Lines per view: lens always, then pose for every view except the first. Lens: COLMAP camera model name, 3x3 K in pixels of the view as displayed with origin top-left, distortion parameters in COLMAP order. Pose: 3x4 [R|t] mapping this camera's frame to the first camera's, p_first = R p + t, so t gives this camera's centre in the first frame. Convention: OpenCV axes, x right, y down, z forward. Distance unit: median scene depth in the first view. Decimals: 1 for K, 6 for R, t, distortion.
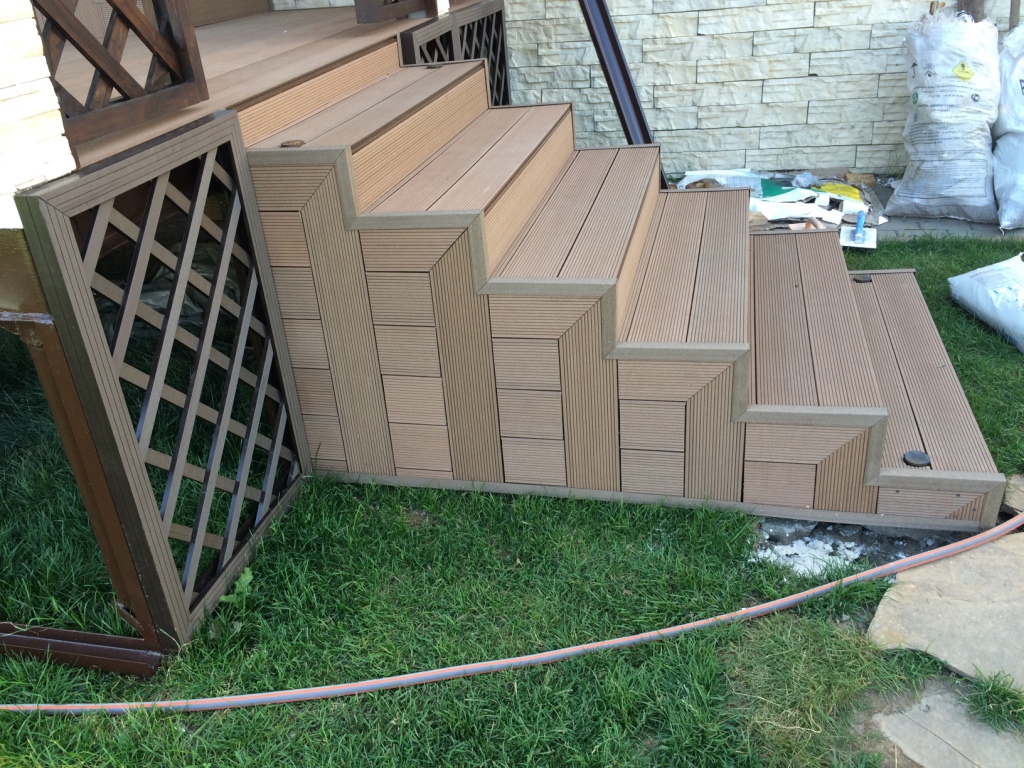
lens RADIAL K [[854.8, 0, 509.3], [0, 854.8, 400.4], [0, 0, 1]] dist [0.070829, -0.099477]
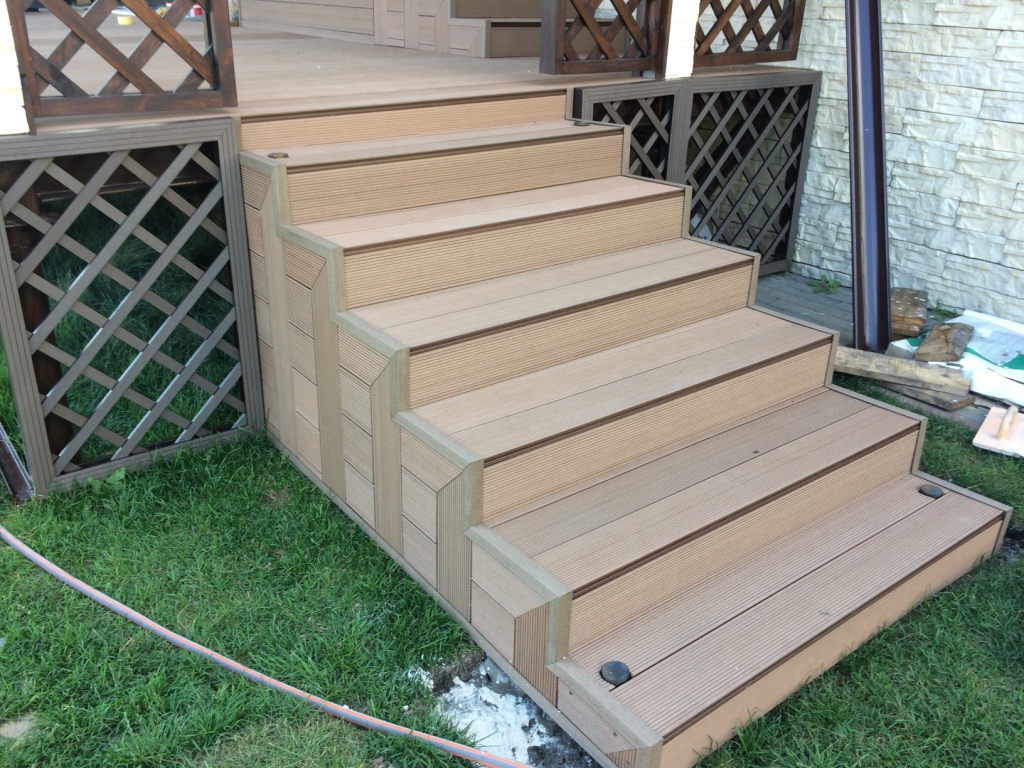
lens RADIAL K [[854.8, 0, 509.3], [0, 854.8, 400.4], [0, 0, 1]] dist [0.070829, -0.099477]
pose [[0.763381, 0.357304, -0.538130, 0.360046], [-0.373832, 0.923771, 0.083049, -0.098540], [0.526782, 0.137772, 0.838761, 0.107650]]
